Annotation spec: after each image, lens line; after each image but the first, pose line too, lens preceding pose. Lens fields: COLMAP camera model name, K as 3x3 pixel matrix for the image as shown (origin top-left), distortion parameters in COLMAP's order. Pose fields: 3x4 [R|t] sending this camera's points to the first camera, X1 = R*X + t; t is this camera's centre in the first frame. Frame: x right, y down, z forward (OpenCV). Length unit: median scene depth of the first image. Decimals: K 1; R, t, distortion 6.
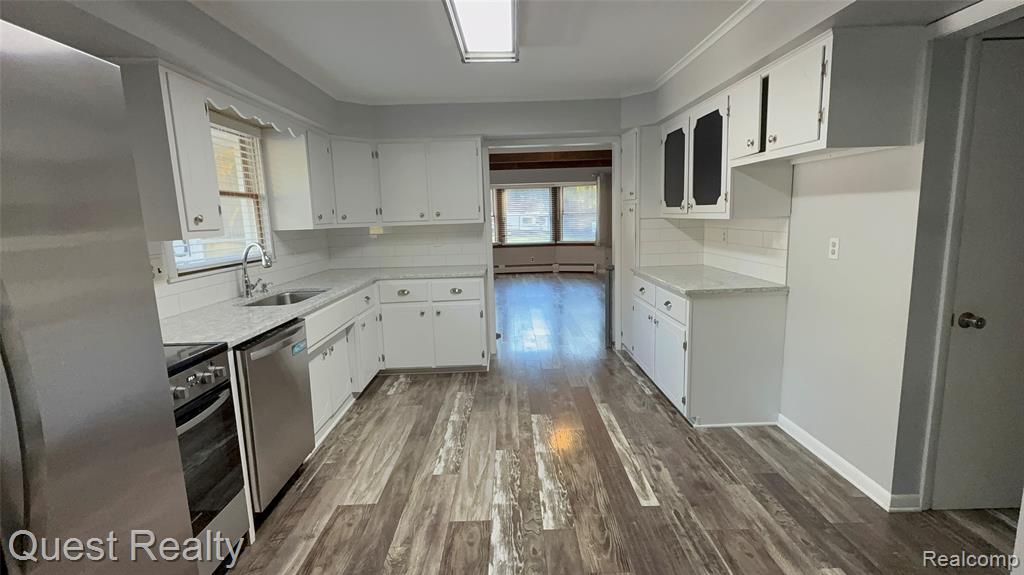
lens RADIAL K [[465.5, 0, 510.6], [0, 465.5, 284.9], [0, 0, 1]] dist [0.007665, 0.000146]
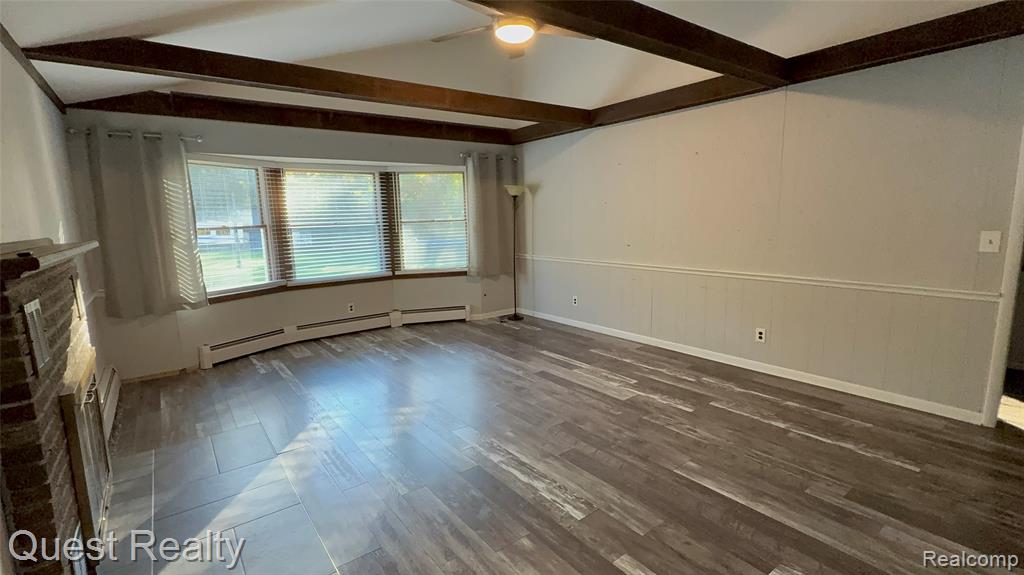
lens RADIAL K [[465.5, 0, 512.5], [0, 465.5, 286.2], [0, 0, 1]] dist [0.007665, 0.000146]
pose [[0.795325, -0.076135, 0.601383, -0.047822], [0.092096, 0.995741, 0.004264, -0.025271], [-0.599146, 0.051993, 0.798950, 0.183599]]
